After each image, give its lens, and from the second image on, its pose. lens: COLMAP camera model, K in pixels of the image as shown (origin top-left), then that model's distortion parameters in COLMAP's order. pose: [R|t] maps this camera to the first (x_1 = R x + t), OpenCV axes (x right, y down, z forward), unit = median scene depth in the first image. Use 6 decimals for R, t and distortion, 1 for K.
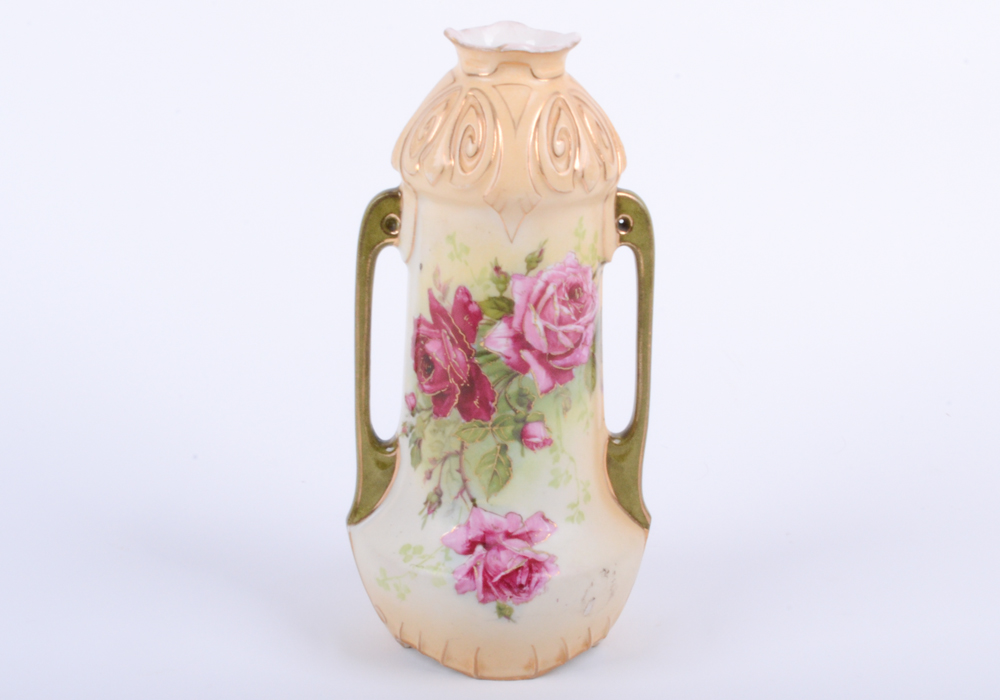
lens RADIAL K [[2237.8, 0, 501.1], [0, 2237.8, 348.8], [0, 0, 1]] dist [-0.091318, 0.000000]
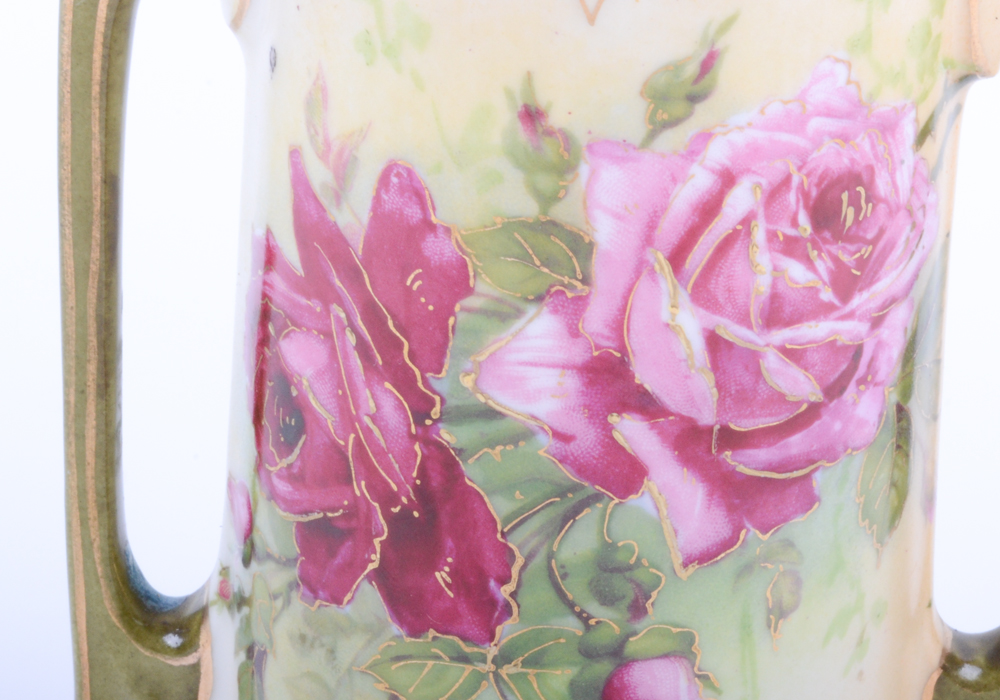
lens RADIAL K [[3514.1, 0, 499.5], [0, 3514.1, 350.9], [0, 0, 1]] dist [-0.158634, 0.000000]
pose [[0.989456, 0.084869, -0.117366, 0.043251], [-0.062995, 0.981847, 0.178908, -0.079469], [0.130420, -0.169628, 0.976840, 0.589571]]
